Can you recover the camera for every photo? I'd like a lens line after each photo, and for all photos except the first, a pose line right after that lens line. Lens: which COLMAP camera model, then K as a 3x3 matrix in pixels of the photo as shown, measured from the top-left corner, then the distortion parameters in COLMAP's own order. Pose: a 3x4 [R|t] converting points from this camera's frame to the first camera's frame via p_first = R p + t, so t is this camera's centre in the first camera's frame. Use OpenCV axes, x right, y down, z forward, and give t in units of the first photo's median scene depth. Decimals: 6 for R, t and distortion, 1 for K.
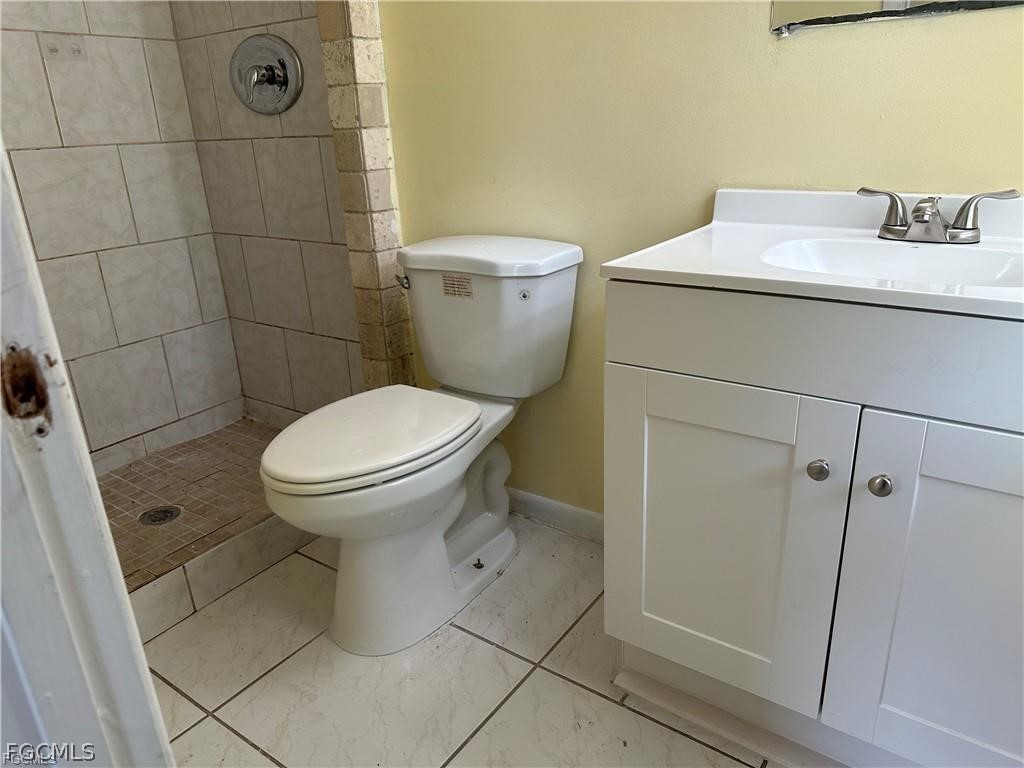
lens RADIAL K [[717.9, 0, 512.0], [0, 717.9, 390.9], [0, 0, 1]] dist [0.047067, -0.060685]
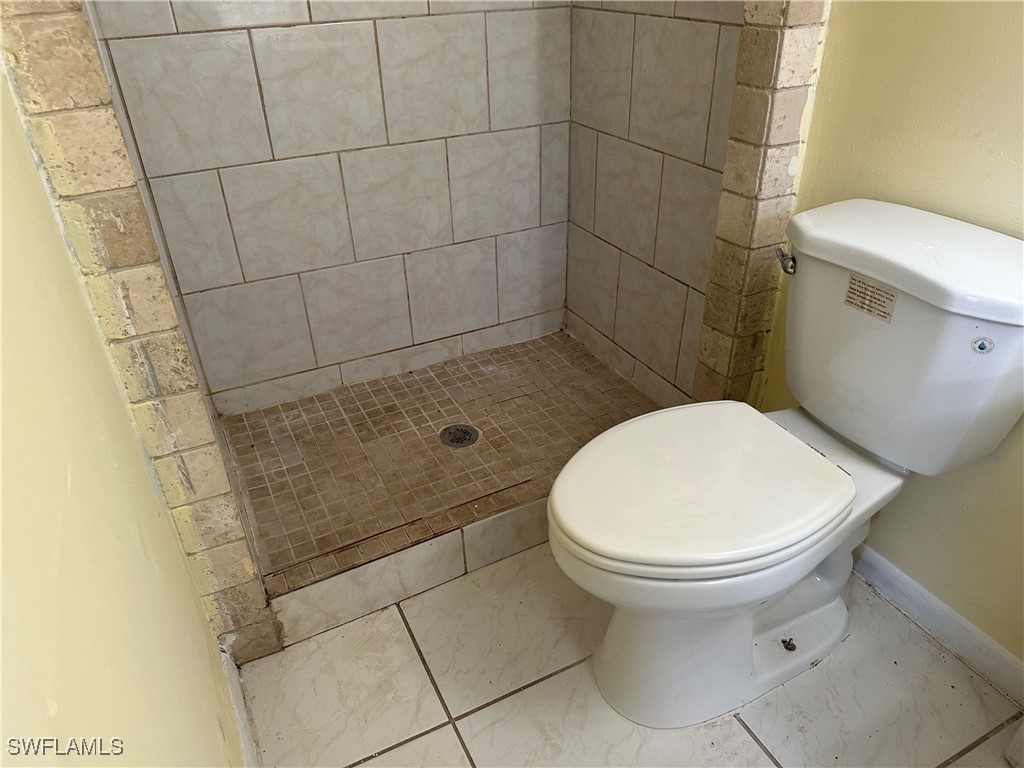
lens RADIAL K [[721.1, 0, 522.7], [0, 721.1, 401.4], [0, 0, 1]] dist [0.114824, -0.186534]
pose [[0.891871, 0.263688, -0.367471, -0.069186], [-0.180280, 0.952392, 0.245864, -0.128698], [0.414808, -0.153031, 0.896948, 0.180278]]
